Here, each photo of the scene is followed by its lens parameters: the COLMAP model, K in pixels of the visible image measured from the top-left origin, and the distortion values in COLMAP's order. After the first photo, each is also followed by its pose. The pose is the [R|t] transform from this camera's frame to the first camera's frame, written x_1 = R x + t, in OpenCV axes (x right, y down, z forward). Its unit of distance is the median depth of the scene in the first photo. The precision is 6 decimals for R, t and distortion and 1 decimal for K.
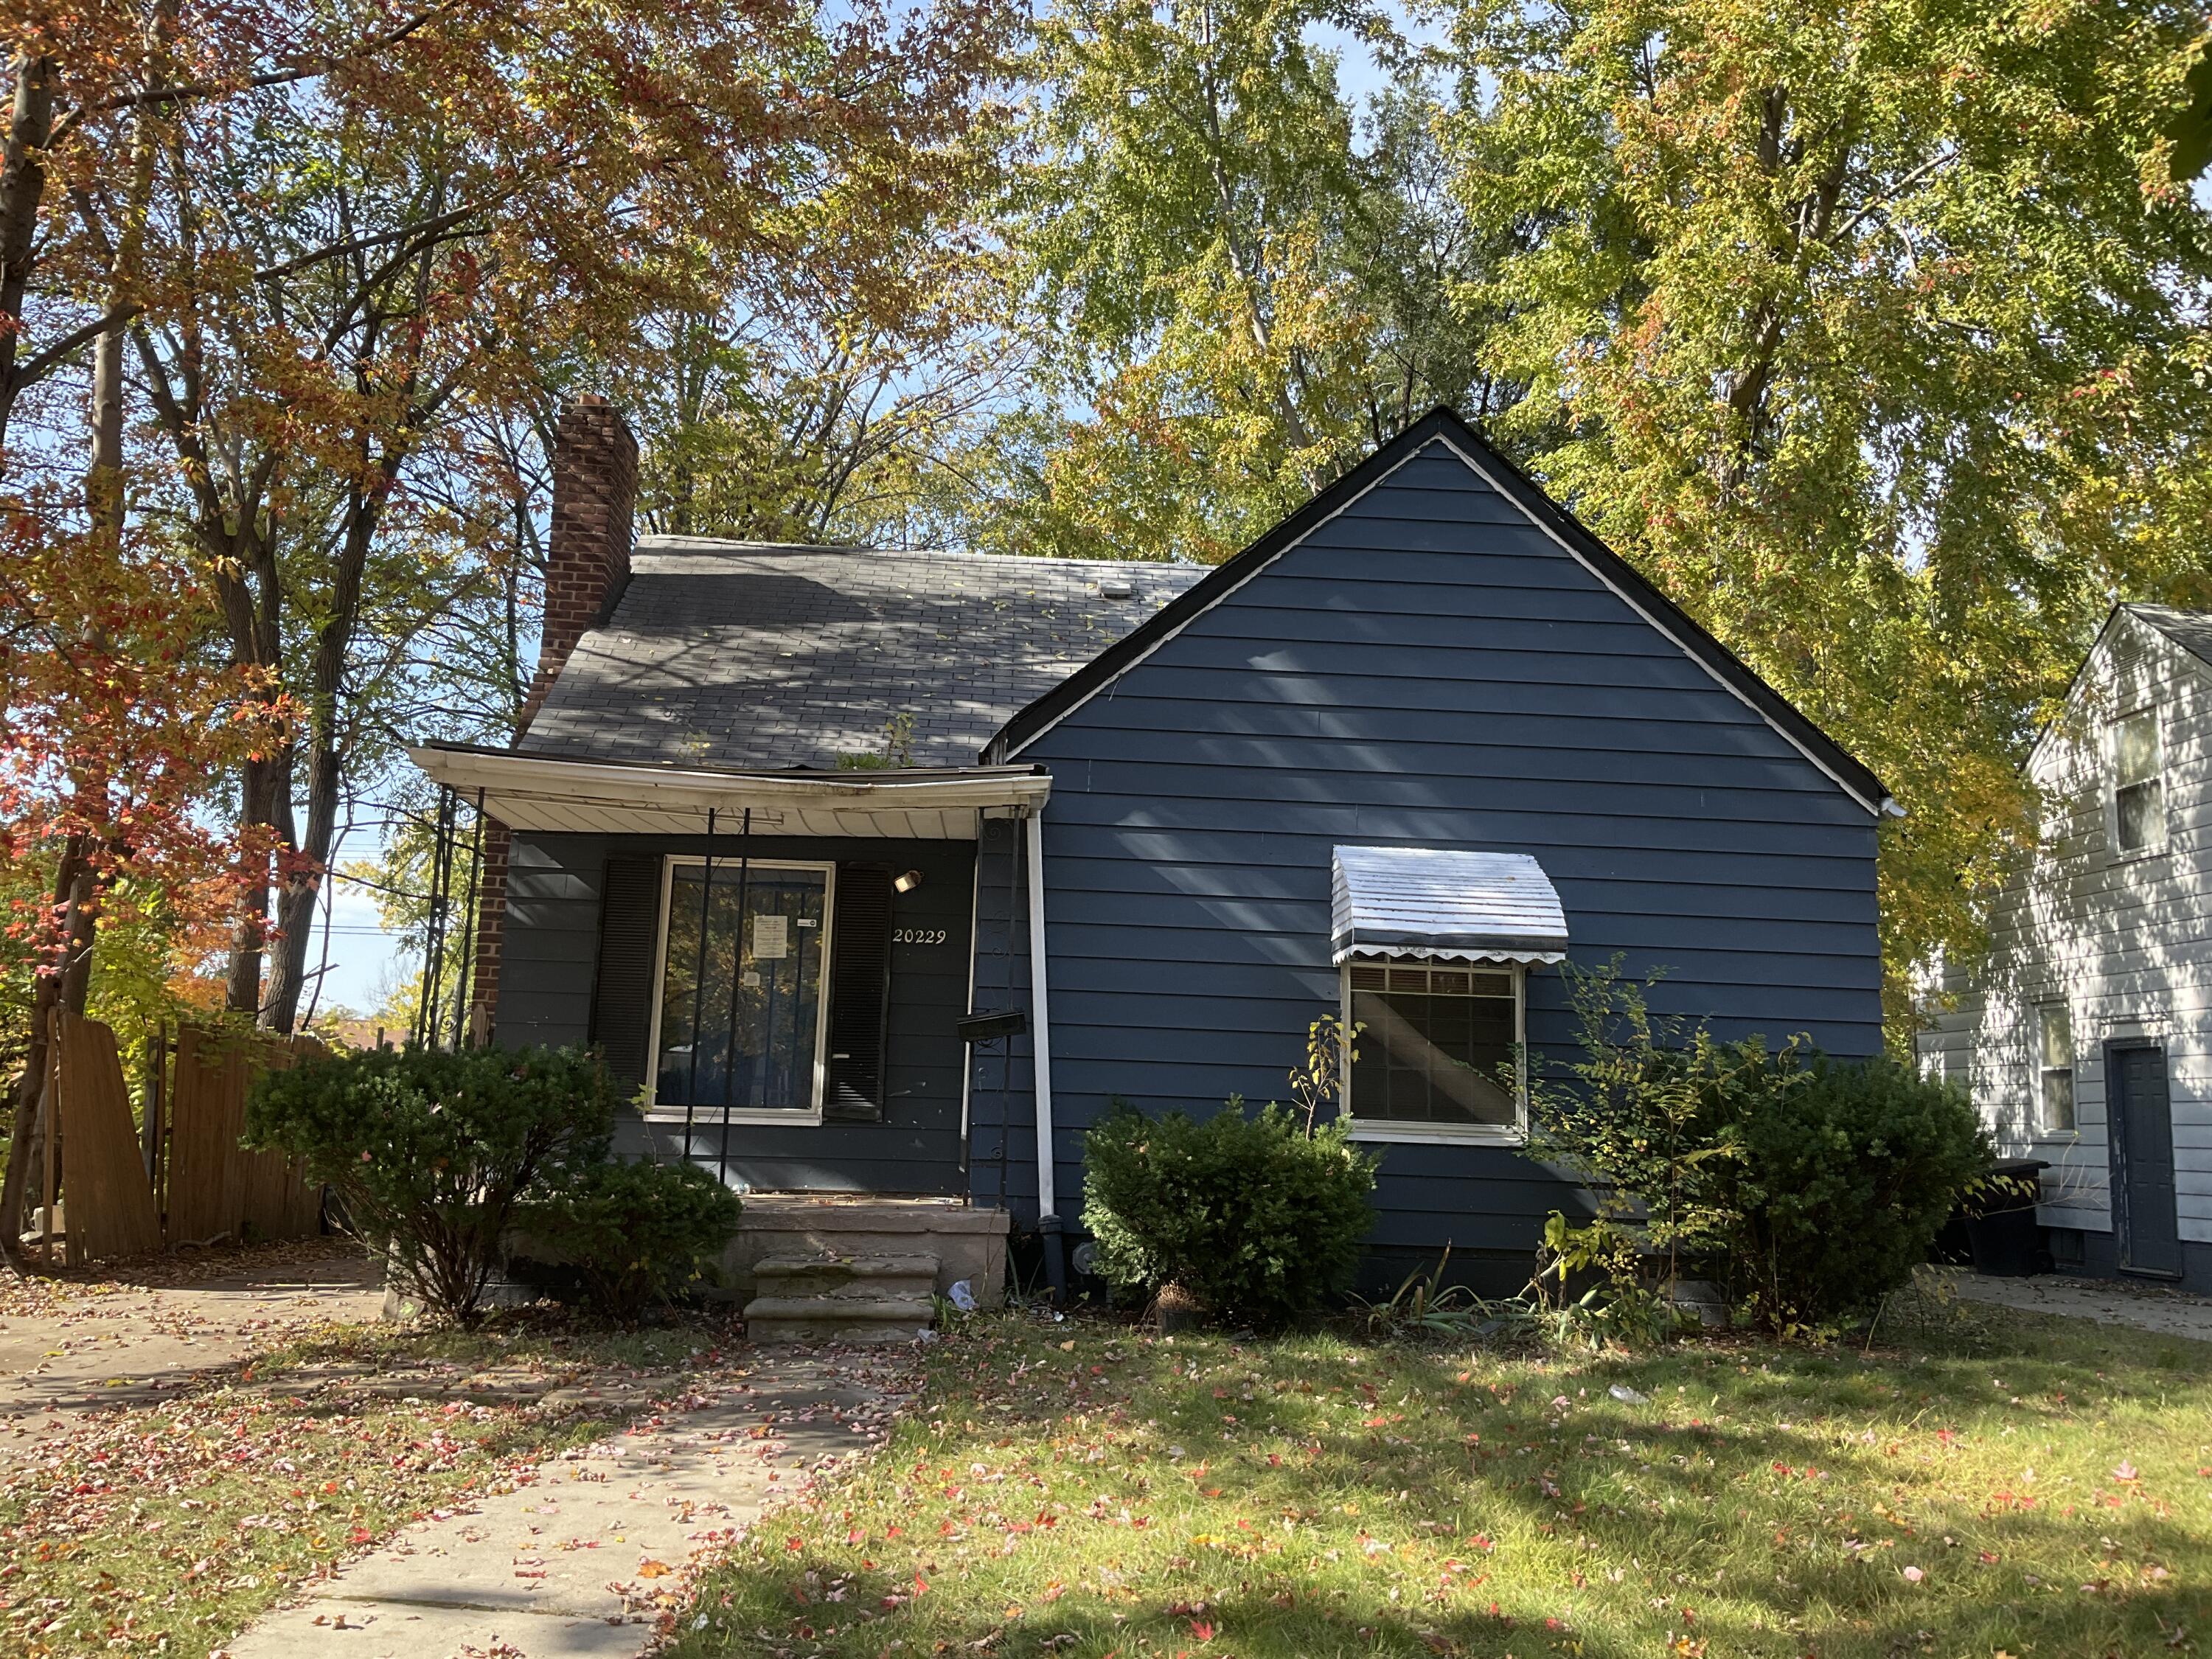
lens RADIAL K [[1839.4, 0, 1106.0], [0, 1839.4, 829.5], [0, 0, 1]] dist [0.087572, -0.161234]
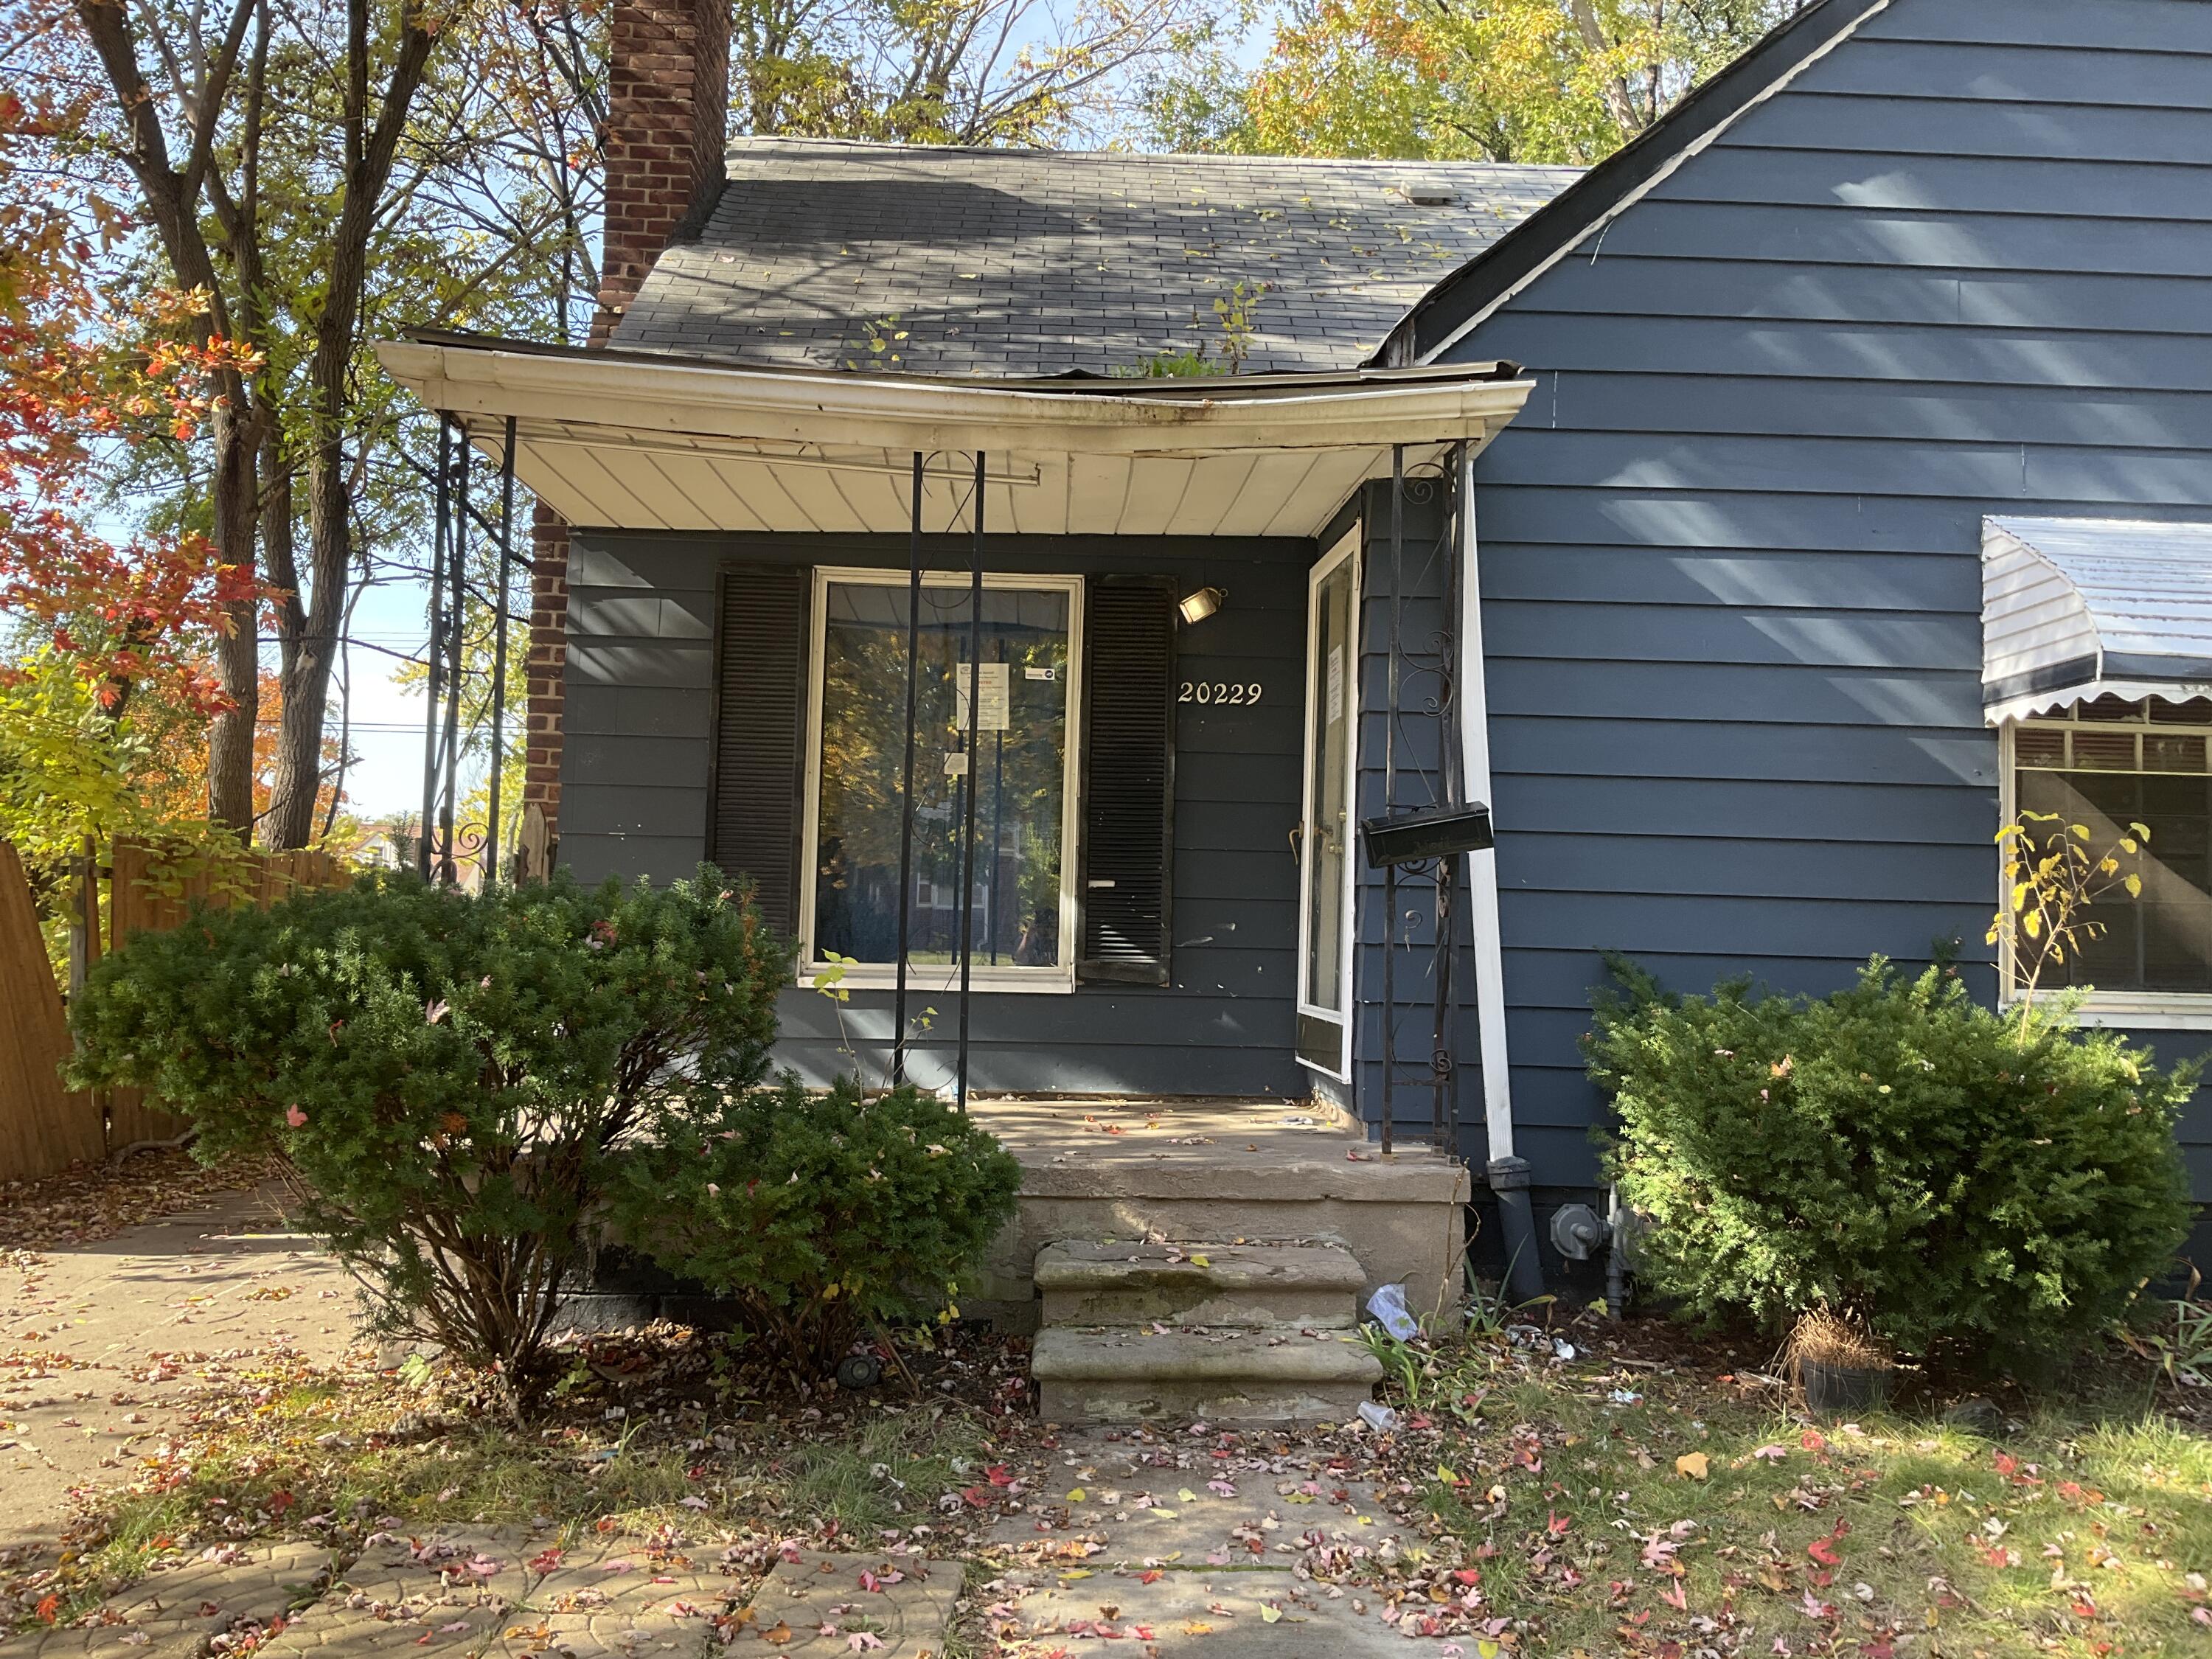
lens RADIAL K [[1839.4, 0, 1106.0], [0, 1839.4, 829.5], [0, 0, 1]] dist [0.087572, -0.161234]
pose [[0.999313, -0.009052, -0.035950, -0.119973], [0.012851, 0.994185, 0.106912, 0.037270], [0.034773, -0.107301, 0.993618, 0.378345]]
